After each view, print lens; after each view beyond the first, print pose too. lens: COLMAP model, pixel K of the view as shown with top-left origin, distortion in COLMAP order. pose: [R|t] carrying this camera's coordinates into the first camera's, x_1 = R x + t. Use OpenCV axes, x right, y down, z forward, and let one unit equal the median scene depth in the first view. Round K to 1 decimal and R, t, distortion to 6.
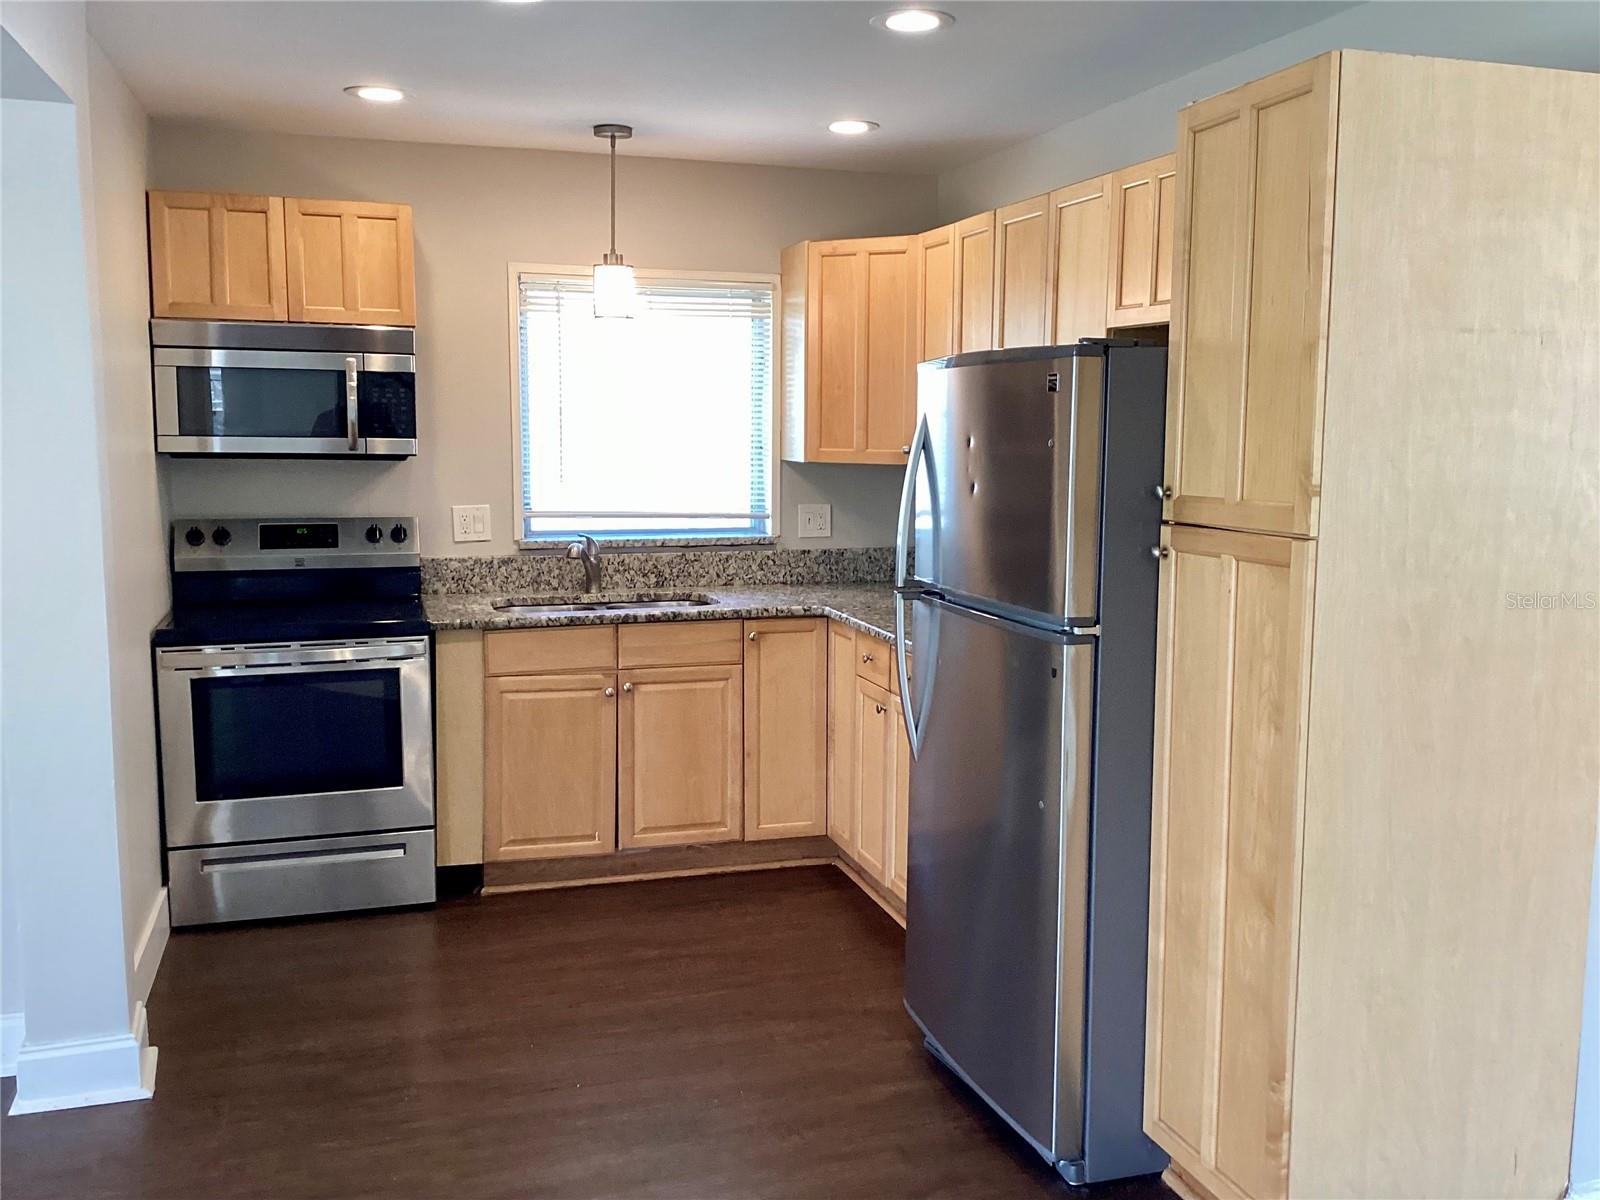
lens RADIAL K [[1437.3, 0, 844.1], [0, 1437.3, 597.6], [0, 0, 1]] dist [0.110706, -0.193347]
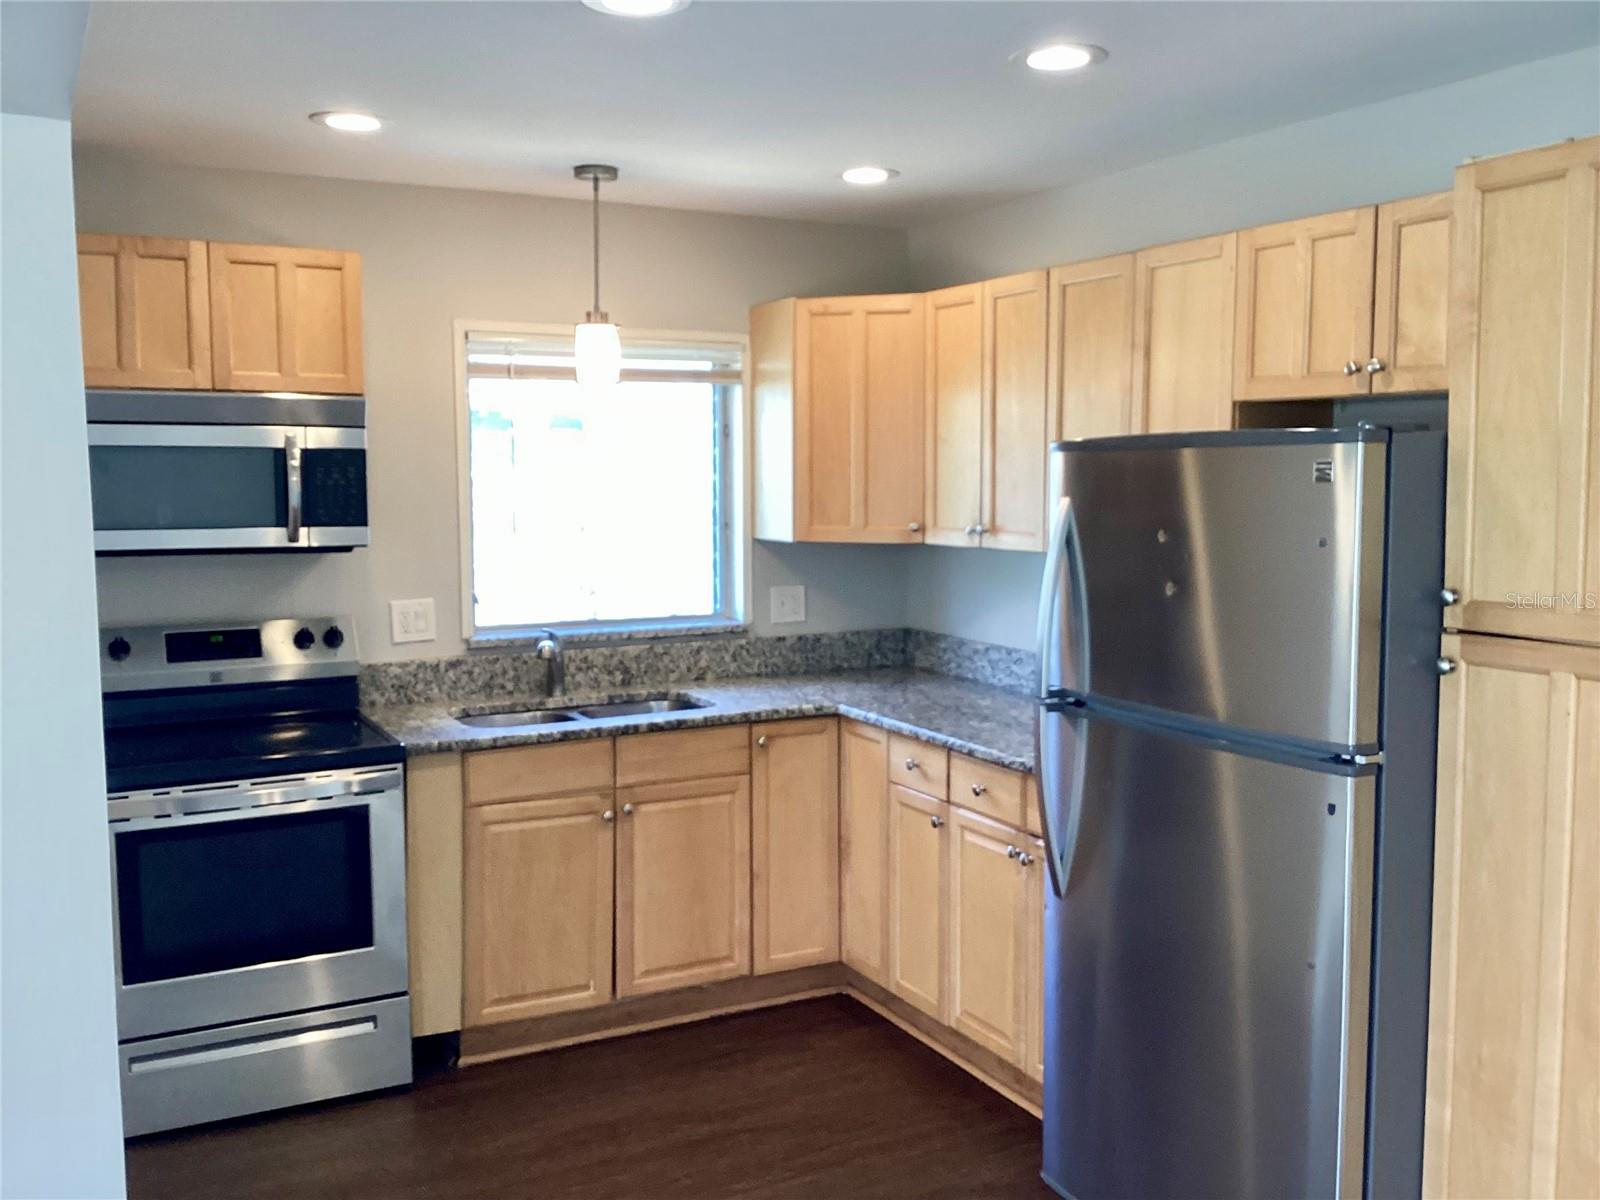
lens RADIAL K [[1437.3, 0, 797.0], [0, 1437.3, 593.6], [0, 0, 1]] dist [0.110706, -0.193347]
pose [[0.983932, -0.025231, 0.176749, -0.201137], [0.030972, 0.999076, -0.029796, -0.037934], [-0.175834, 0.034791, 0.983805, 0.127825]]
